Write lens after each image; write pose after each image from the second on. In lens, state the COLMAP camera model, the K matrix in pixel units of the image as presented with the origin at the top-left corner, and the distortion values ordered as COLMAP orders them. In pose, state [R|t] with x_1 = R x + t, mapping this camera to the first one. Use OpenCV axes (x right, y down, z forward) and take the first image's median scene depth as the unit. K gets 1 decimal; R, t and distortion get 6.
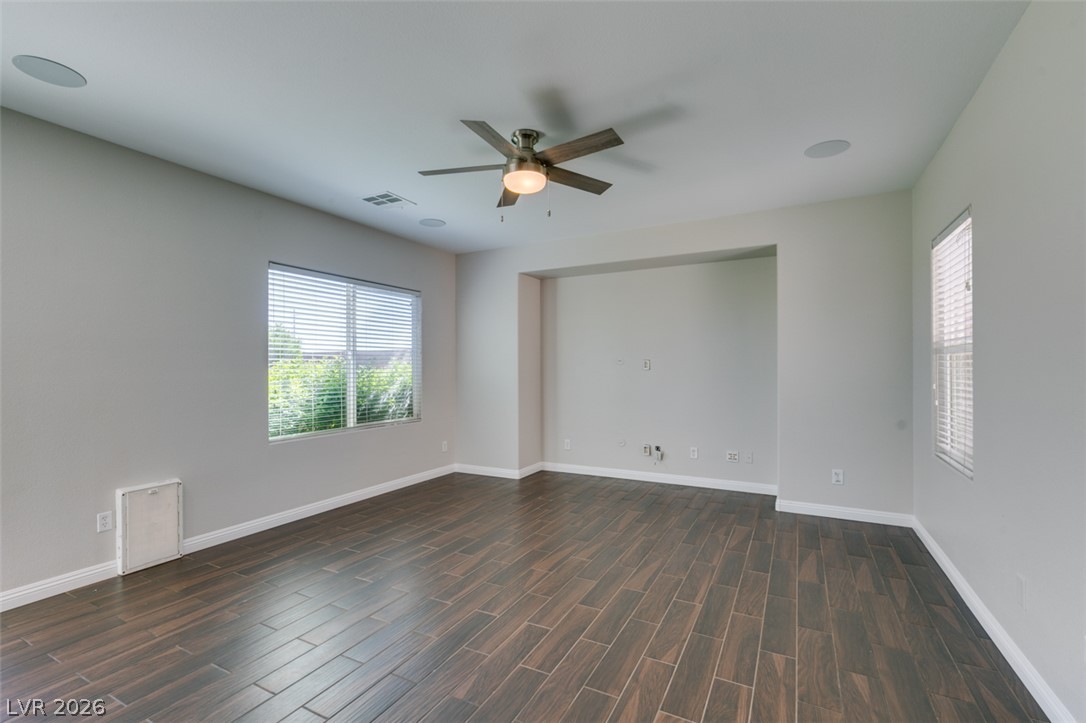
lens RADIAL K [[483.5, 0, 544.1], [0, 483.5, 366.8], [0, 0, 1]] dist [0.003702, -0.001124]
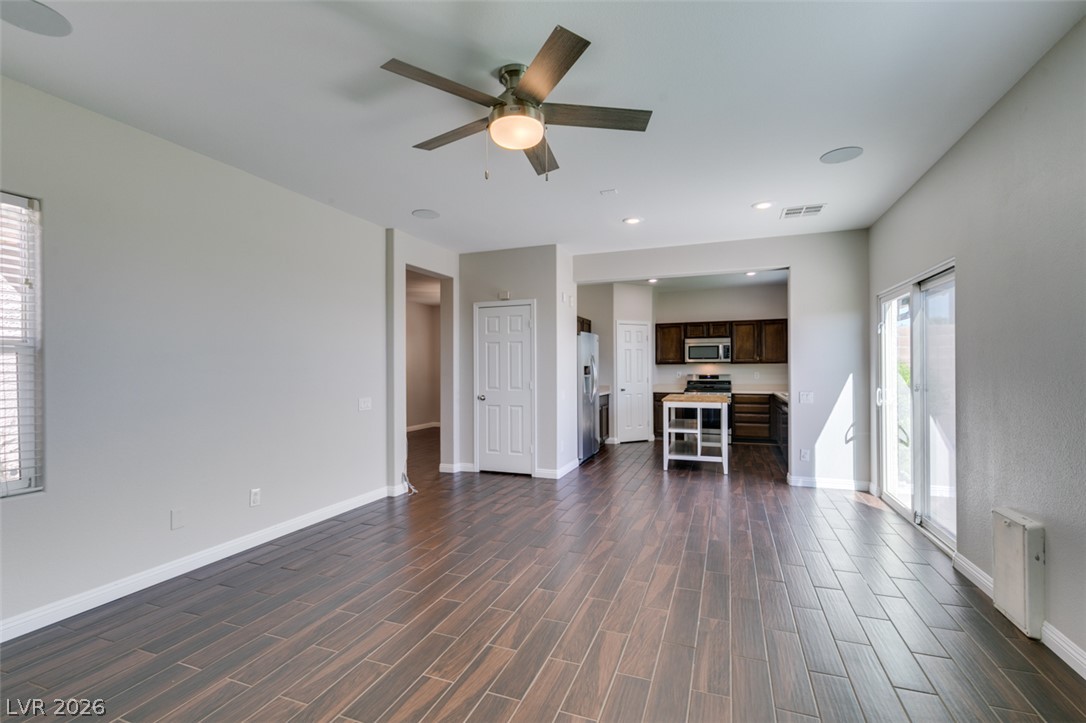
lens RADIAL K [[483.5, 0, 540.9], [0, 483.5, 368.2], [0, 0, 1]] dist [0.003702, -0.001124]
pose [[-0.993765, 0.010300, -0.111014, 0.010785], [0.010710, 0.999938, -0.003098, 0.005224], [0.110975, -0.004268, -0.993814, 1.478042]]
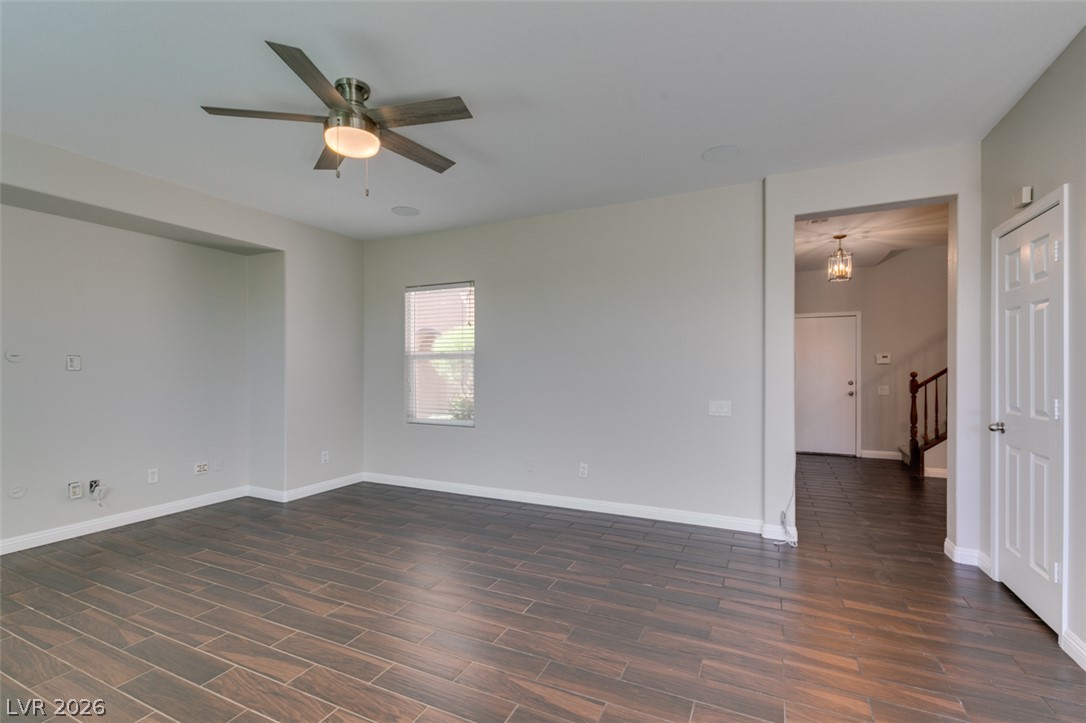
lens RADIAL K [[483.5, 0, 541.5], [0, 483.5, 367.8], [0, 0, 1]] dist [0.003702, -0.001124]
pose [[-0.040197, 0.005290, 0.999178, -0.728740], [-0.002262, 0.999983, -0.005385, 0.008470], [-0.999189, -0.002477, -0.040185, 0.583469]]
